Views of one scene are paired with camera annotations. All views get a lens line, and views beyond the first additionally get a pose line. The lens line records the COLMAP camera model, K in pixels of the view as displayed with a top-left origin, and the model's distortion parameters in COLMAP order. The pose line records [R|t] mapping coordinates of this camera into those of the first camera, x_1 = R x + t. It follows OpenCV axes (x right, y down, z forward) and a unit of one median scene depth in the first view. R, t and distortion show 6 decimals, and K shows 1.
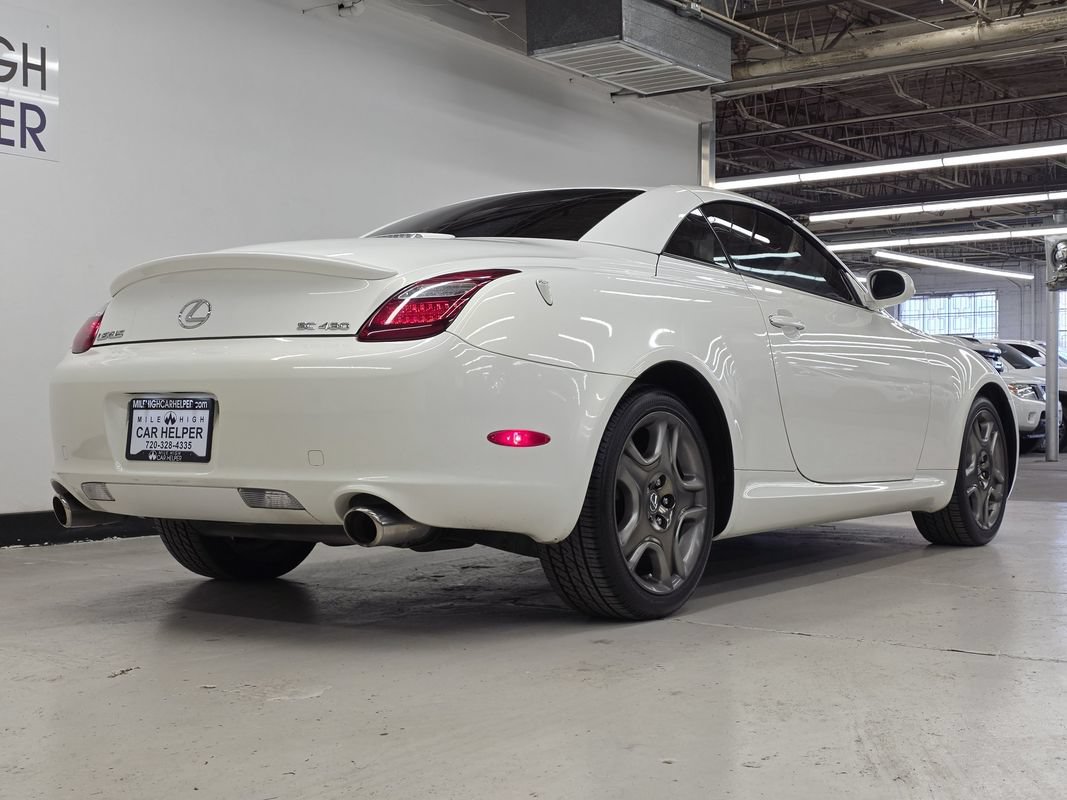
lens RADIAL K [[1405.2, 0, 537.7], [0, 1405.2, 387.5], [0, 0, 1]] dist [0.082060, -0.006441]
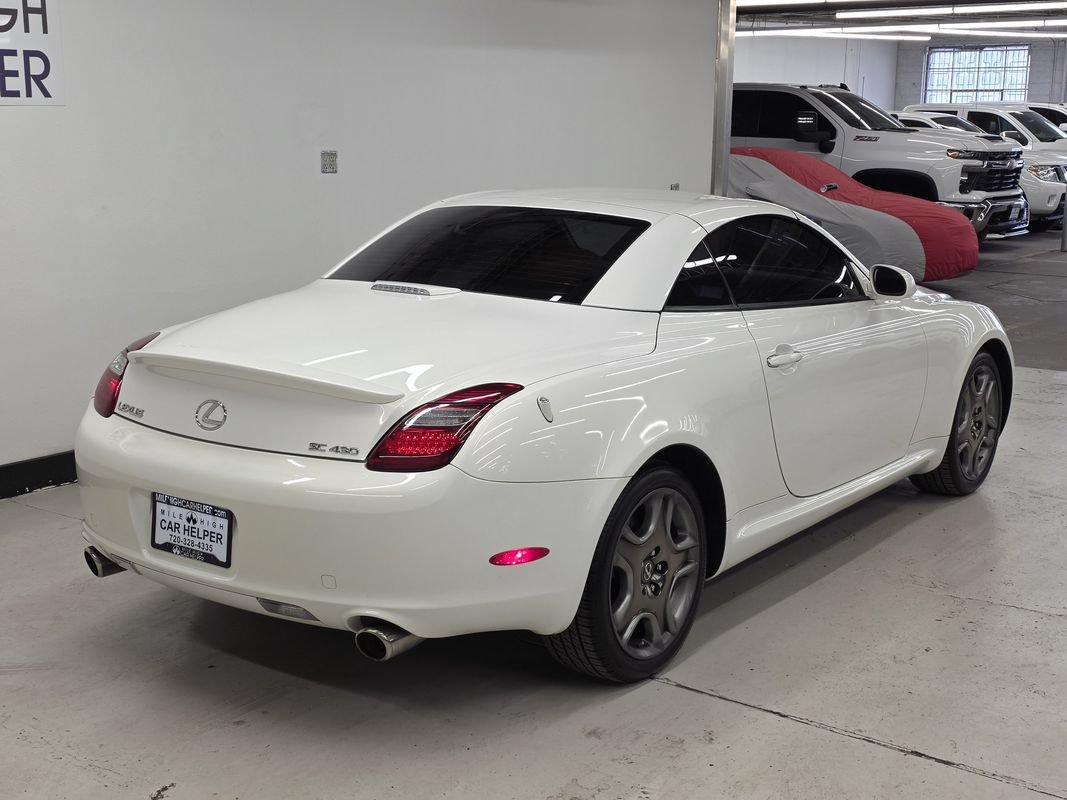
lens RADIAL K [[1405.2, 0, 537.7], [0, 1405.2, 387.5], [0, 0, 1]] dist [0.082060, -0.006441]
pose [[0.999884, 0.011217, -0.010282, 0.008812], [-0.008914, 0.979417, 0.201650, -0.273367], [0.012332, -0.201535, 0.979404, -0.014273]]
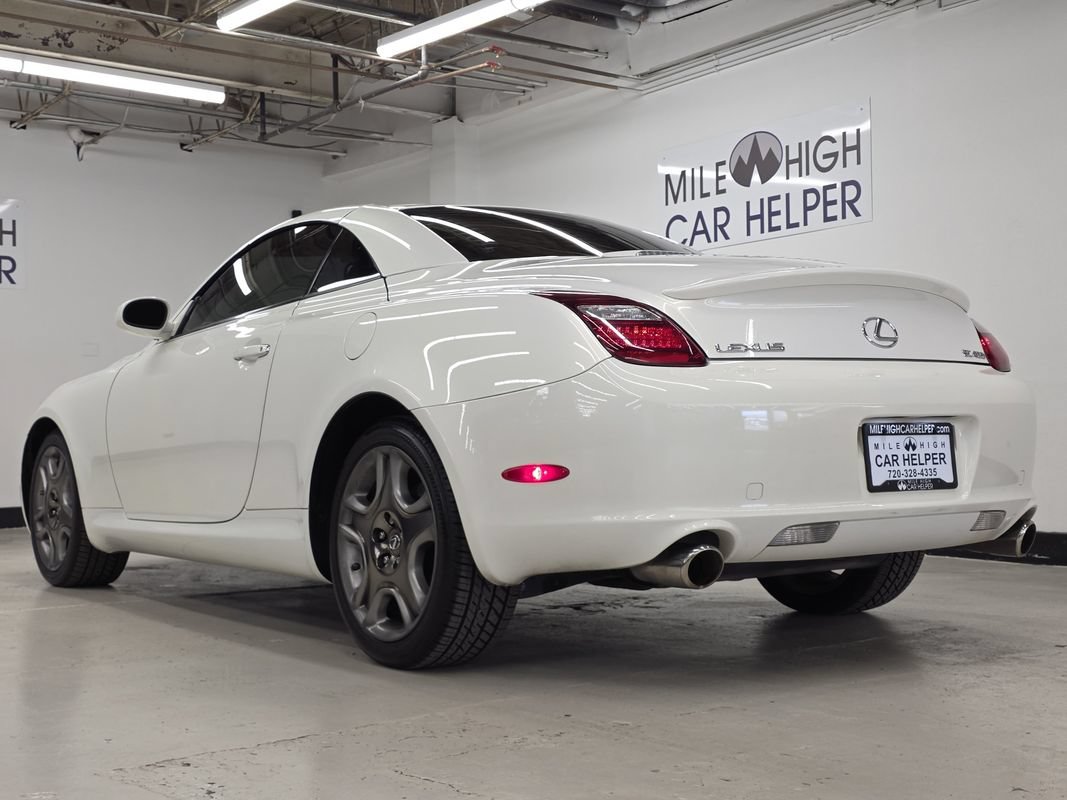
lens RADIAL K [[1417.3, 0, 530.5], [0, 1417.3, 418.3], [0, 0, 1]] dist [0.084428, -0.029812]
pose [[0.311317, 0.010125, 0.950252, -1.157849], [0.000861, 0.999940, -0.010936, 0.013886], [-0.950306, 0.004223, 0.311290, 0.890579]]
